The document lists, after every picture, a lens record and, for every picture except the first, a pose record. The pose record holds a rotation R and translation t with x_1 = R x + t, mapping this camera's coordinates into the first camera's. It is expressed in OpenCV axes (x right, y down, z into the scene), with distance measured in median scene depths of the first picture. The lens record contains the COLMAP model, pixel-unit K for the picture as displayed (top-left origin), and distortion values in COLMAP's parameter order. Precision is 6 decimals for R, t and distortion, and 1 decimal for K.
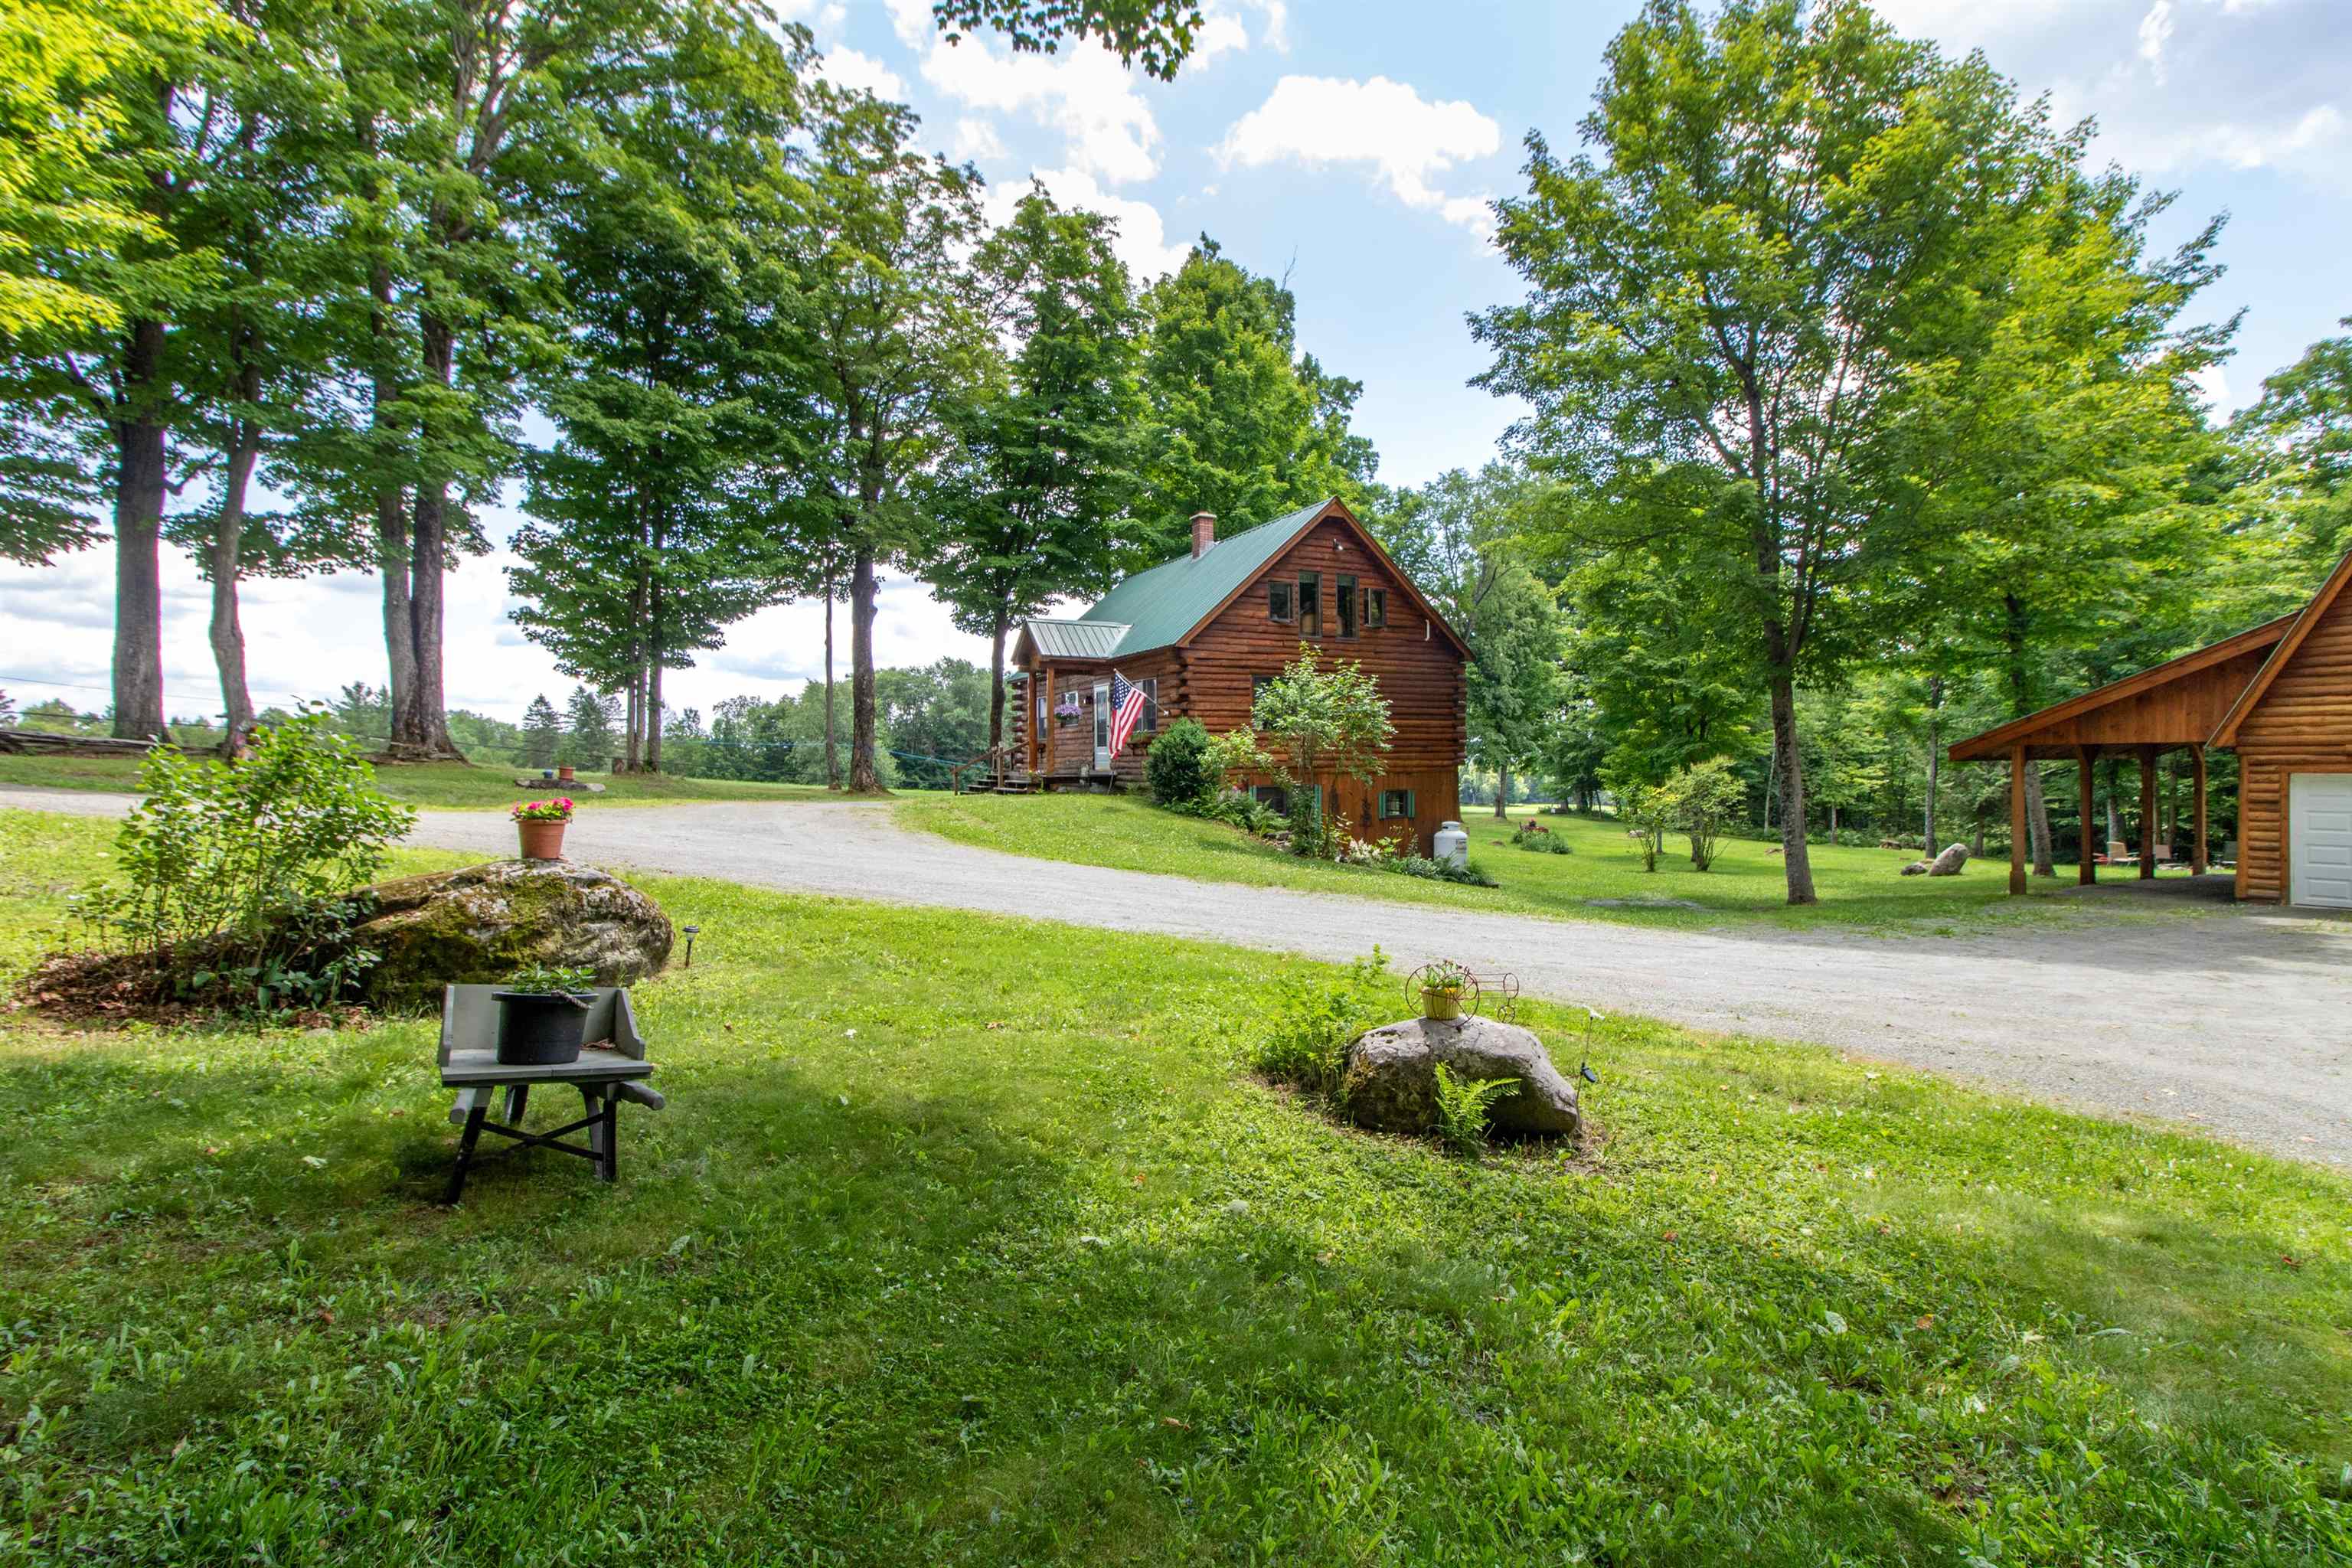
lens RADIAL K [[1084.0, 0, 1177.9], [0, 1084.0, 756.9], [0, 0, 1]] dist [-0.000331, -0.000062]
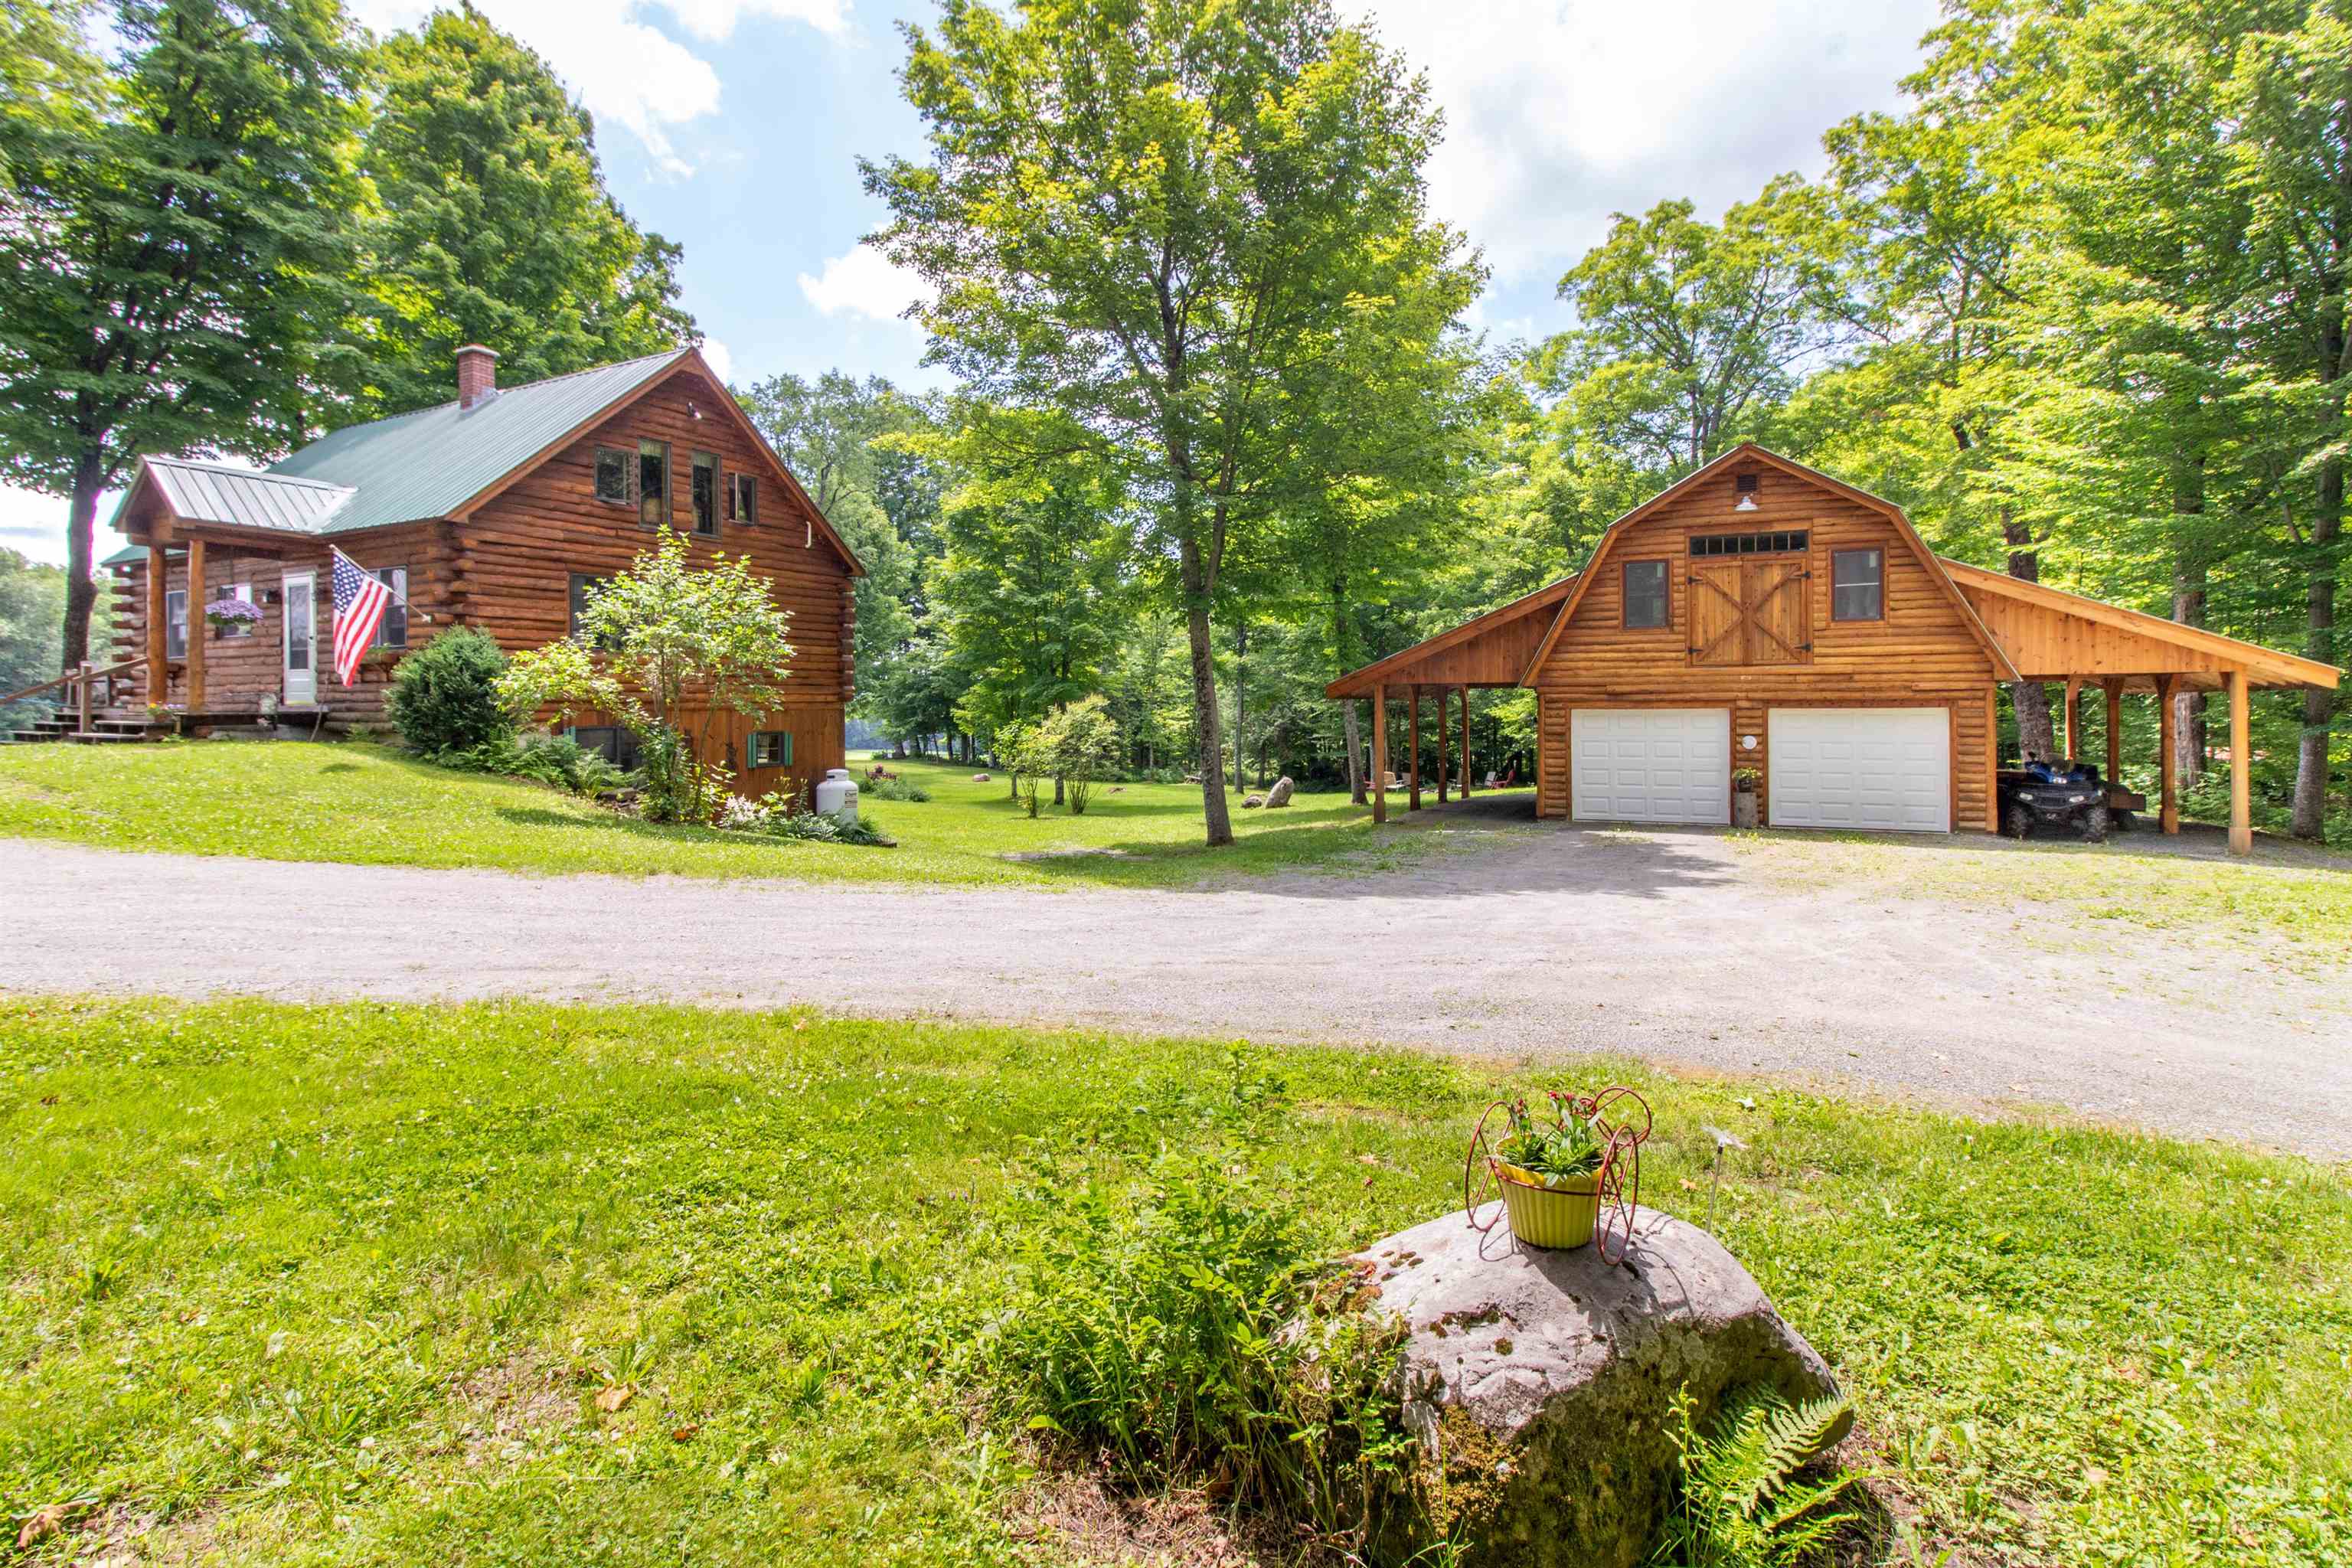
lens RADIAL K [[1138.3, 0, 1181.6], [0, 1138.3, 703.8], [0, 0, 1]] dist [0.001461, 0.000664]
pose [[0.823238, 0.005924, 0.567665, -0.022692], [-0.007350, 0.999973, 0.000223, 0.007444], [-0.567649, -0.004356, 0.823259, 0.136601]]
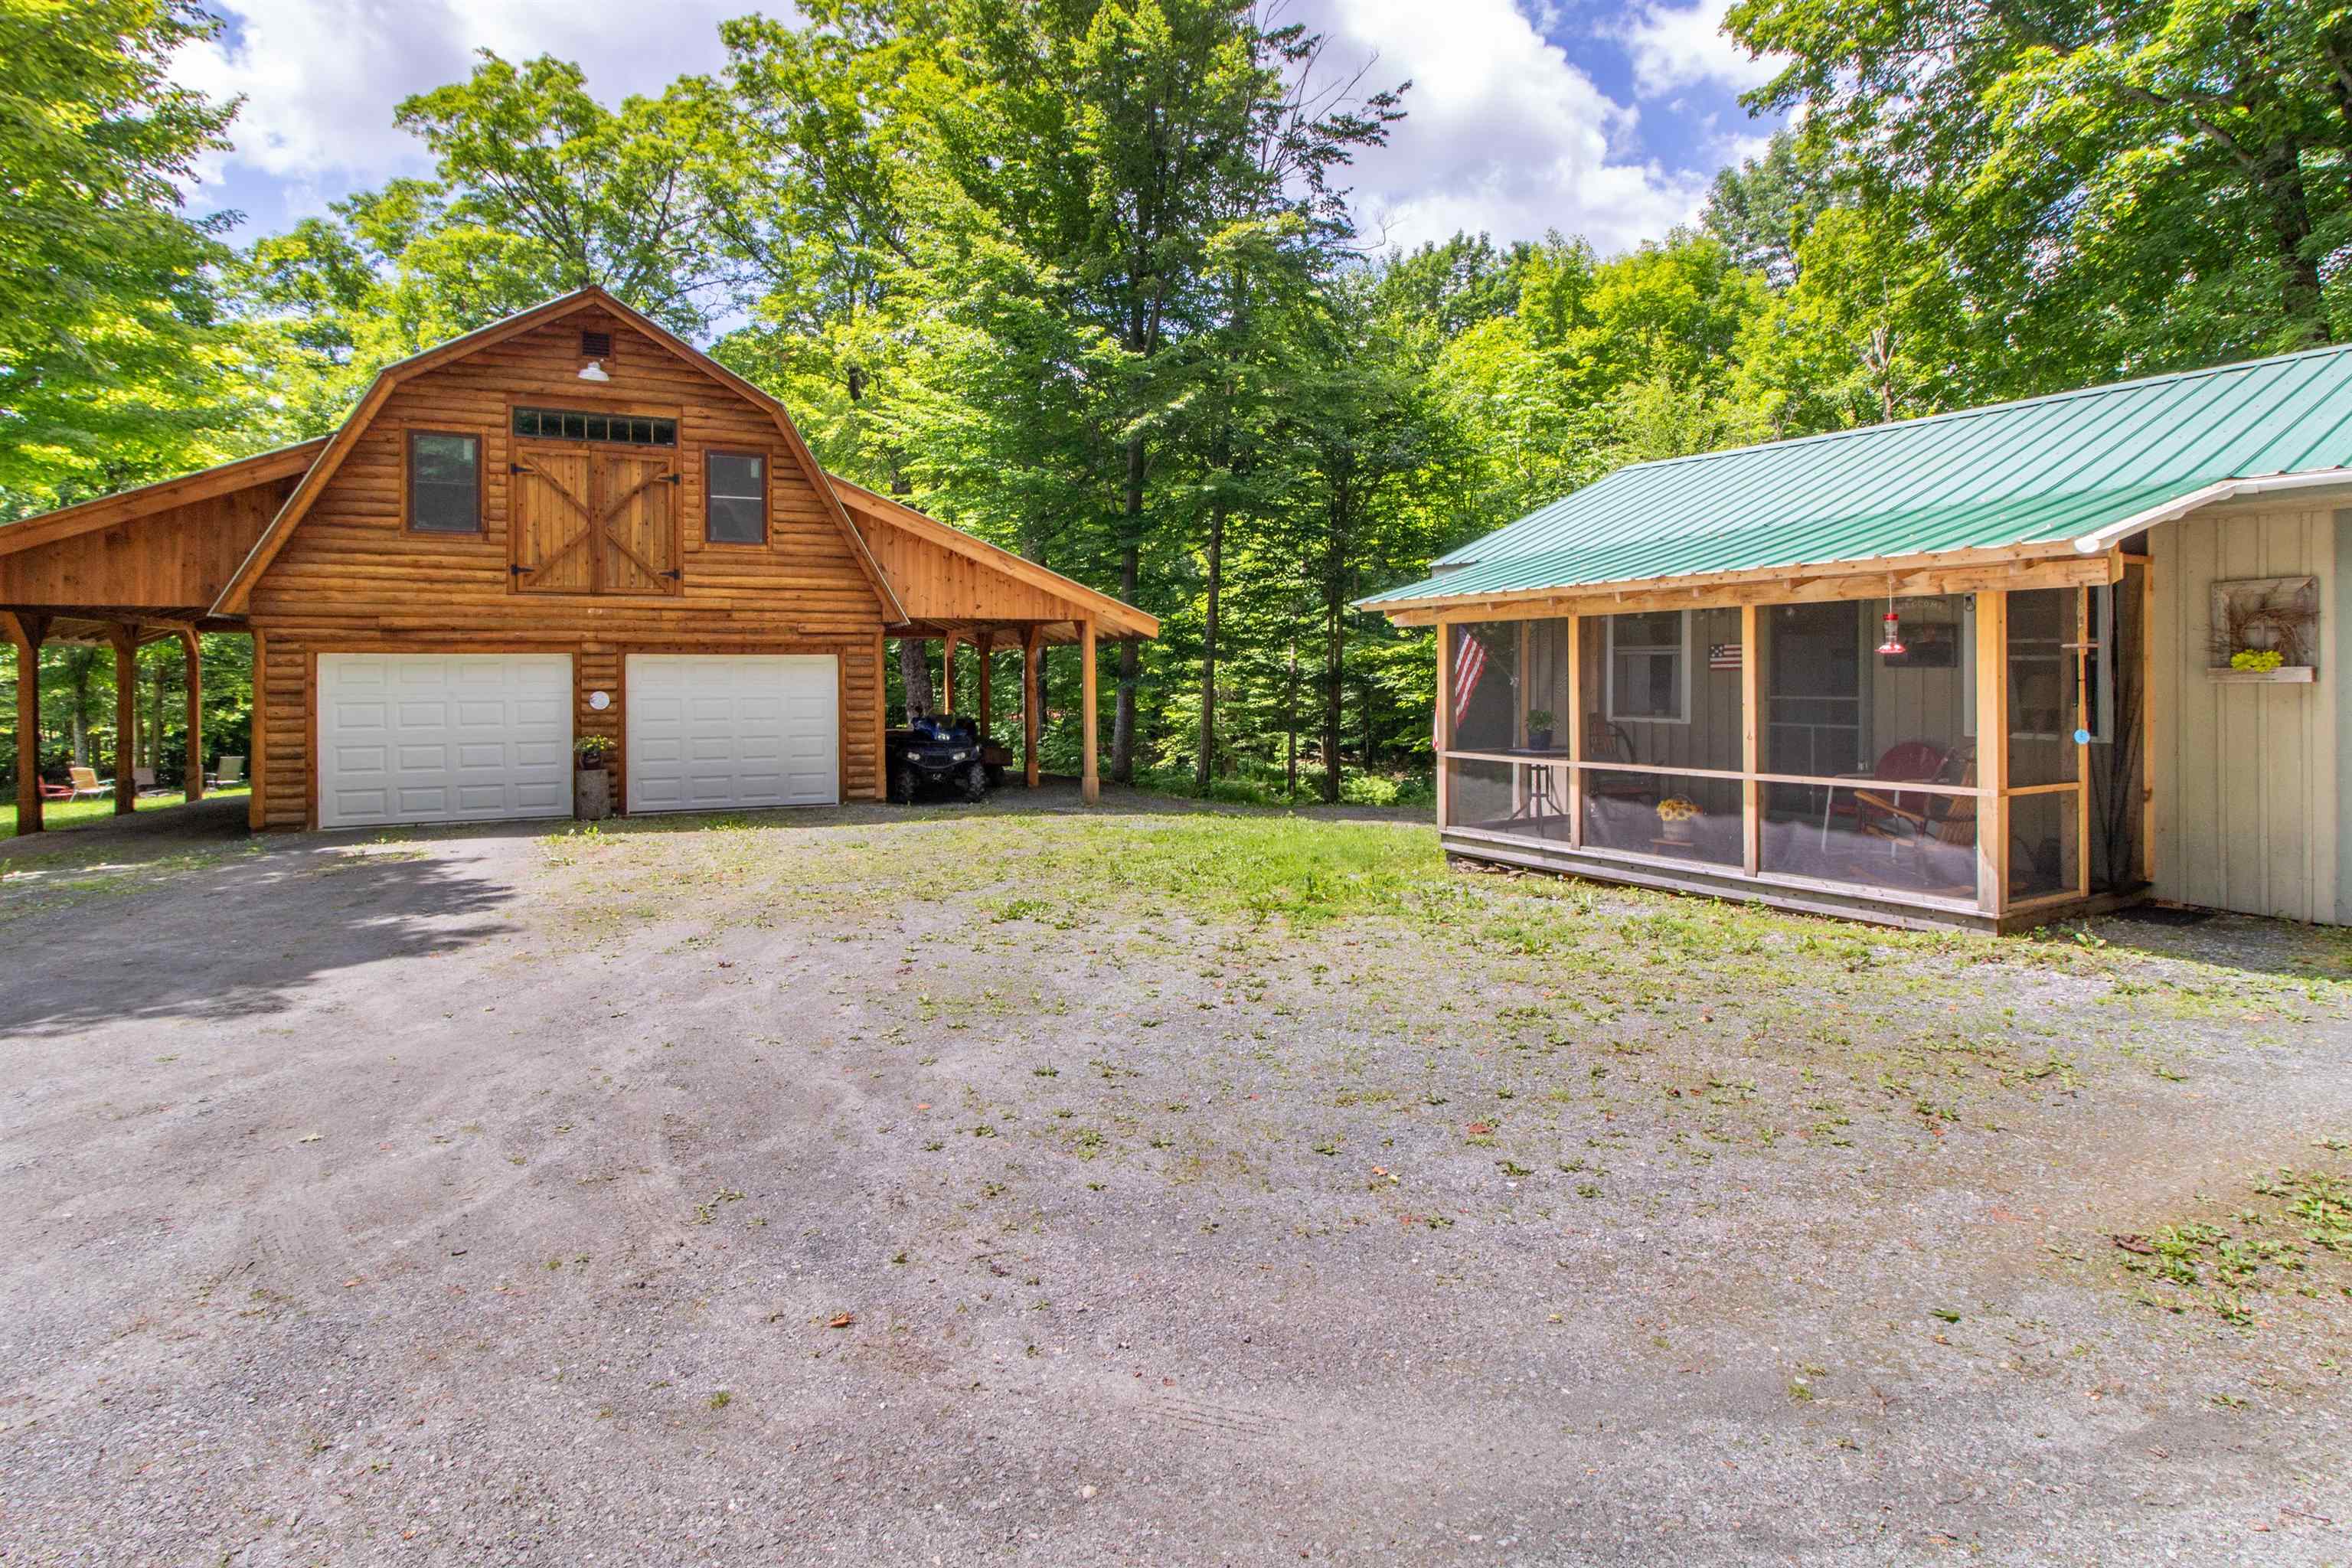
lens RADIAL K [[1138.3, 0, 1181.6], [0, 1138.3, 703.8], [0, 0, 1]] dist [0.001461, 0.000664]
pose [[0.095469, -0.012541, 0.995353, 0.192114], [-0.007423, 0.999884, 0.013310, 0.022286], [-0.995405, -0.008659, 0.095365, 0.211542]]
